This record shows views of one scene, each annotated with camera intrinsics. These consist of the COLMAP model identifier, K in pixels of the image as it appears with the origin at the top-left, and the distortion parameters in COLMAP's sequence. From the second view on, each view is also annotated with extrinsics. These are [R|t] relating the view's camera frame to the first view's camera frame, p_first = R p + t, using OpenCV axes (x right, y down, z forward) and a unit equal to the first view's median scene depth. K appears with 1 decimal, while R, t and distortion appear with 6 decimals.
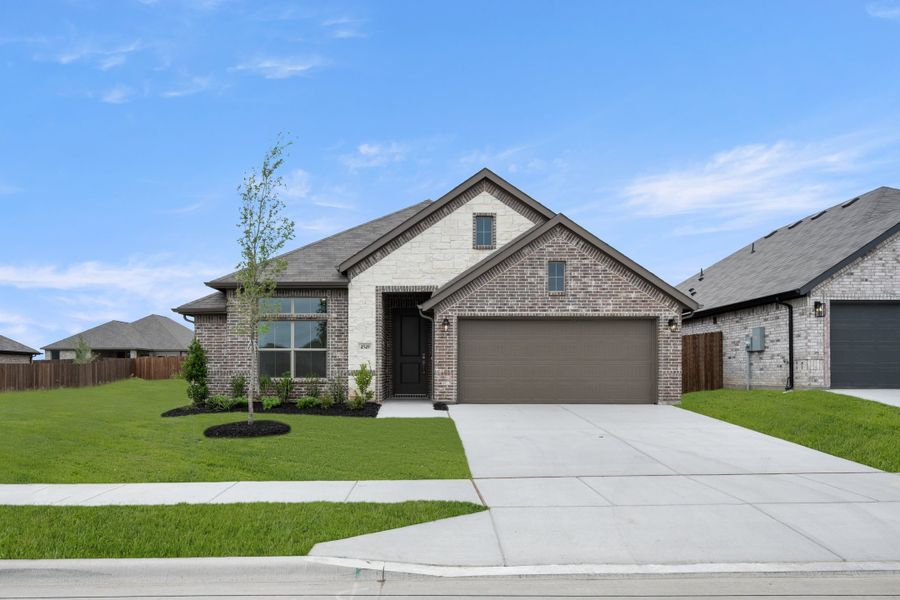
lens RADIAL K [[354.3, 0, 450.0], [0, 354.3, 300.0], [0, 0, 1]] dist [0.000460, 0.000091]
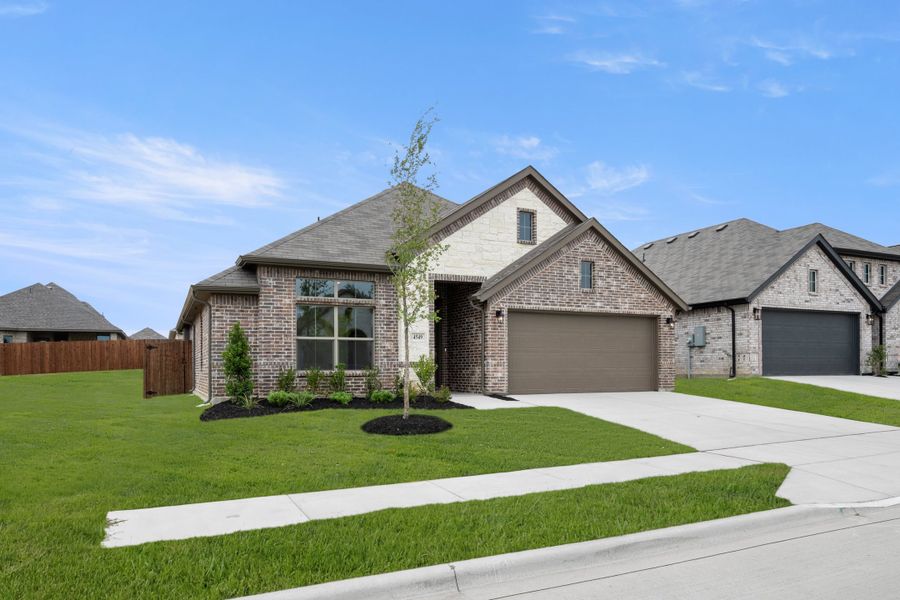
lens RADIAL K [[375.4, 0, 450.1], [0, 375.4, 287.4], [0, 0, 1]] dist [-0.000057, -0.000028]
pose [[0.957400, 0.055355, 0.283411, -0.424516], [-0.053903, 0.998463, -0.012924, 0.008266], [-0.283690, -0.002903, 0.958912, 0.016947]]
